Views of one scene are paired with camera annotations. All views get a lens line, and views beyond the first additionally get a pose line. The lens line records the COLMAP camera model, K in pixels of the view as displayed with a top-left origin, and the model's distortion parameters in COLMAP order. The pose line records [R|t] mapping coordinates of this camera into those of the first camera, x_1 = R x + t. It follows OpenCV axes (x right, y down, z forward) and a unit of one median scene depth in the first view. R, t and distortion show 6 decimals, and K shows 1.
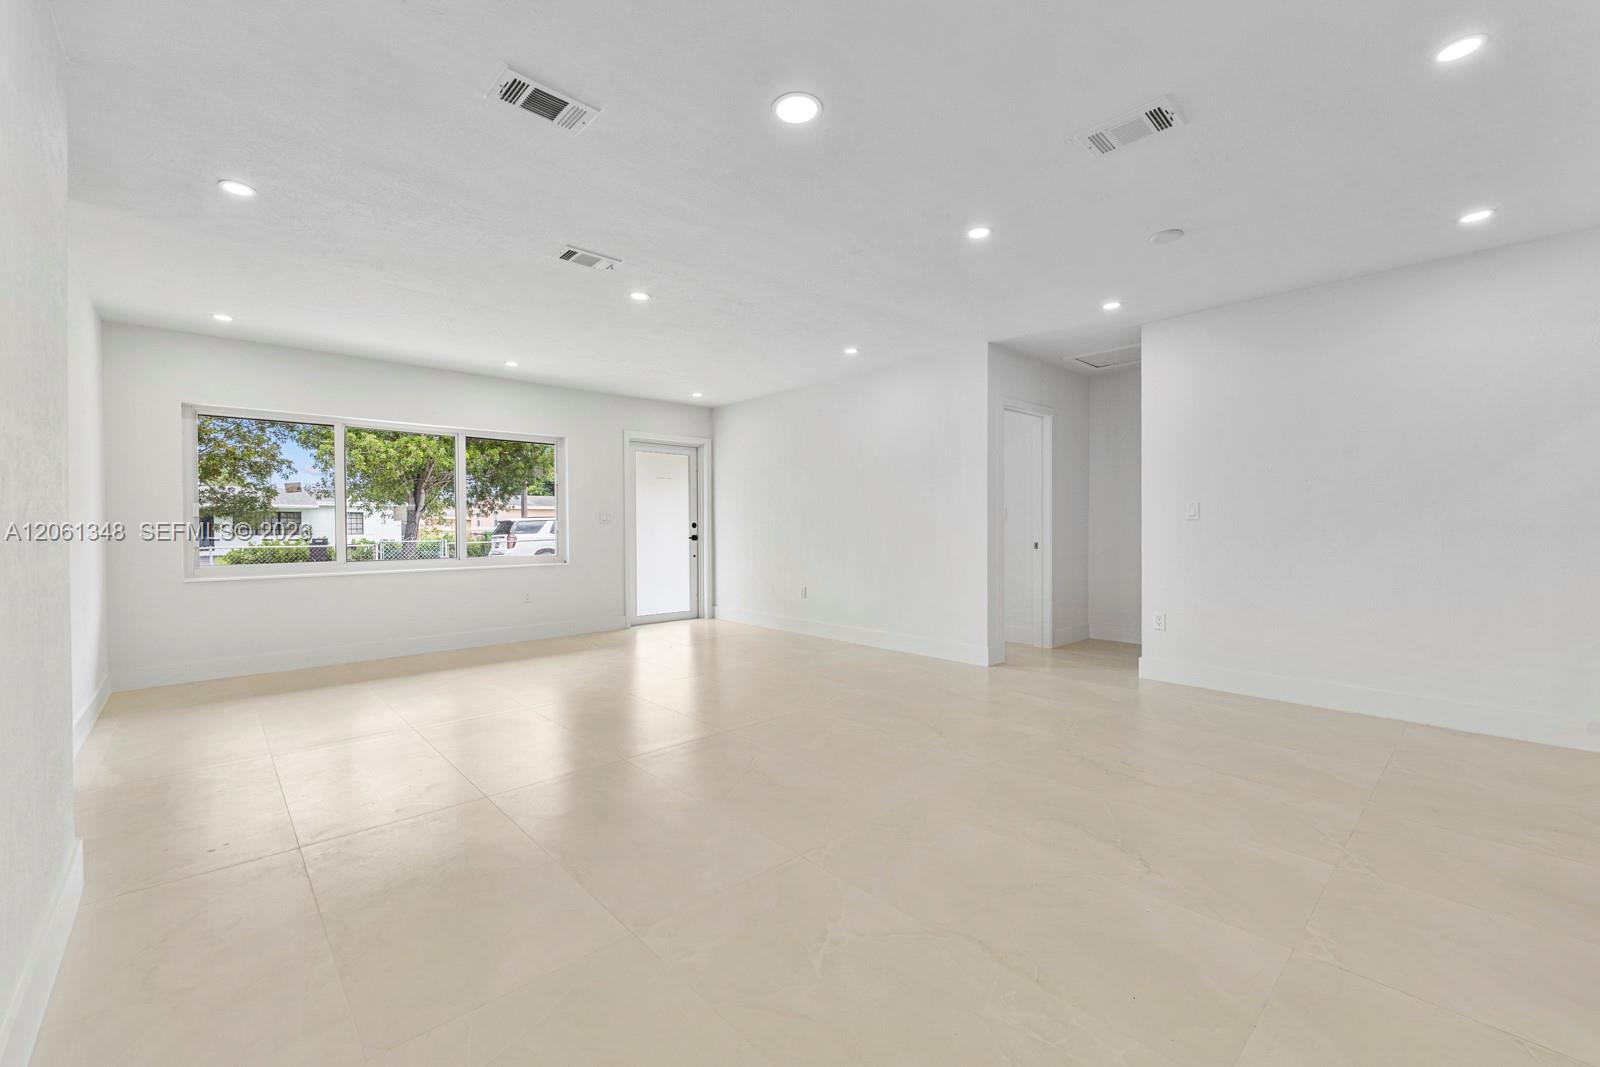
lens RADIAL K [[650.2, 0, 795.8], [0, 650.2, 539.3], [0, 0, 1]] dist [0.000773, 0.000029]
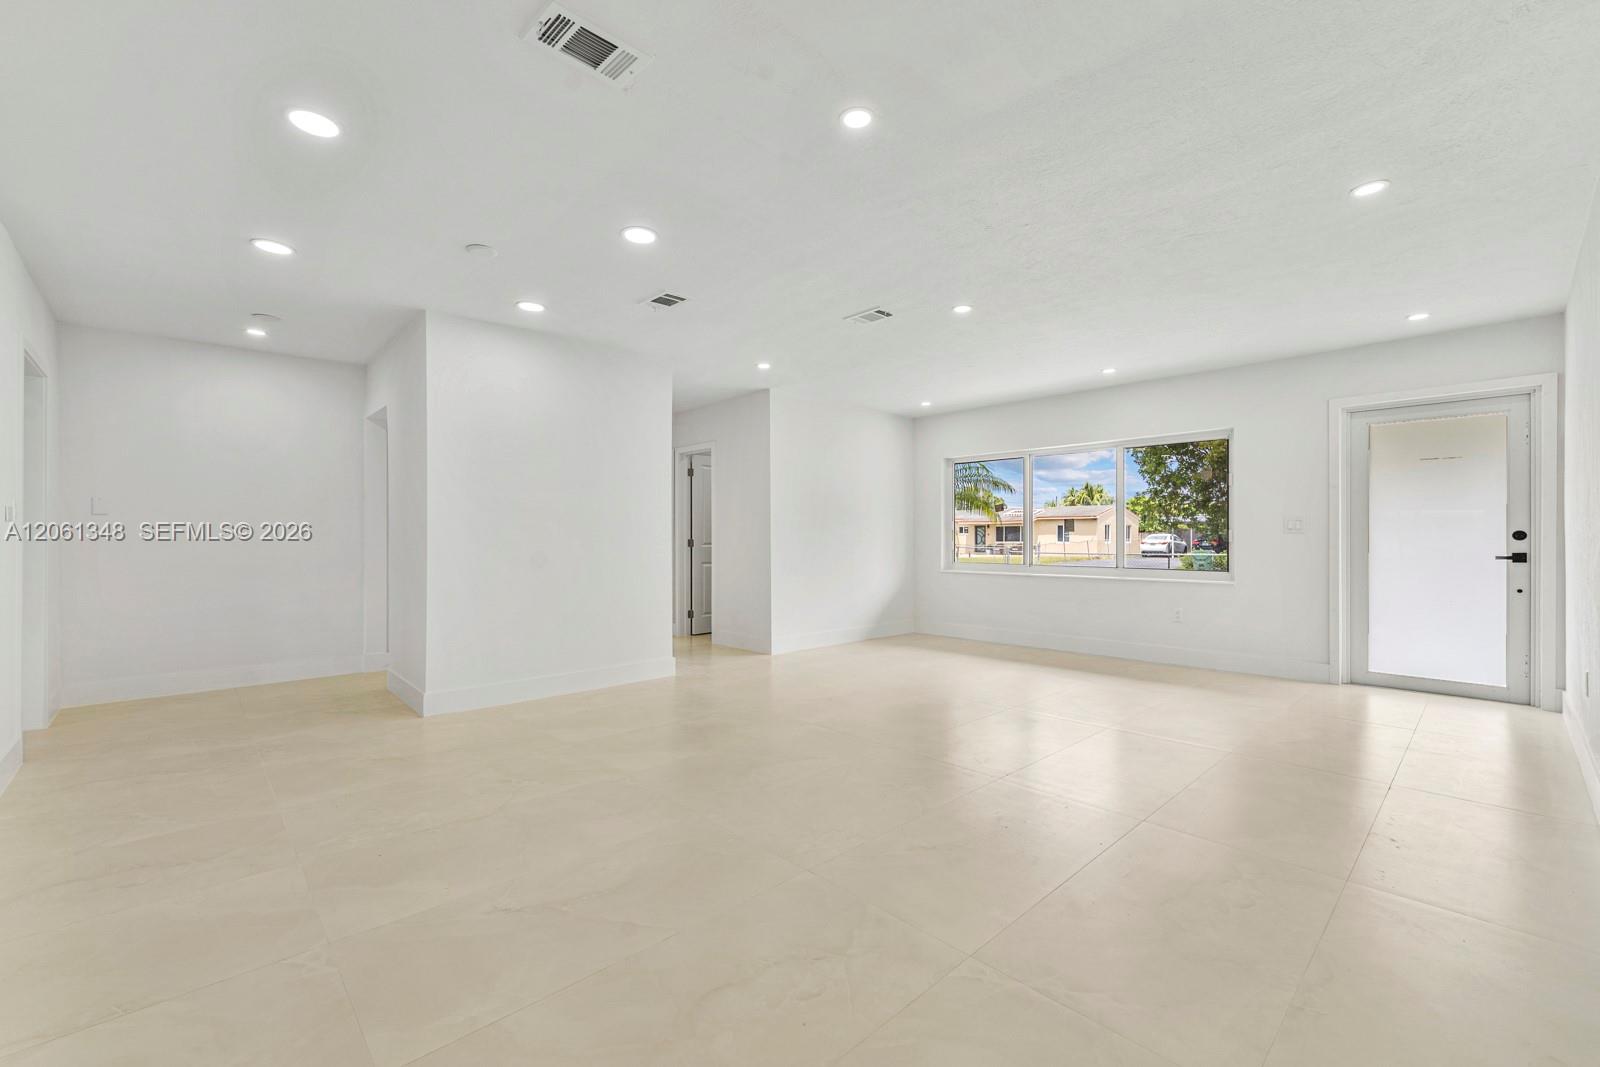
lens RADIAL K [[664.2, 0, 802.0], [0, 664.2, 534.9], [0, 0, 1]] dist [-0.000550, -0.000170]
pose [[0.013218, 0.003032, -0.999908, 0.400024], [-0.016202, 0.999865, 0.002818, -0.013814], [0.999781, 0.016163, 0.013265, 0.383865]]
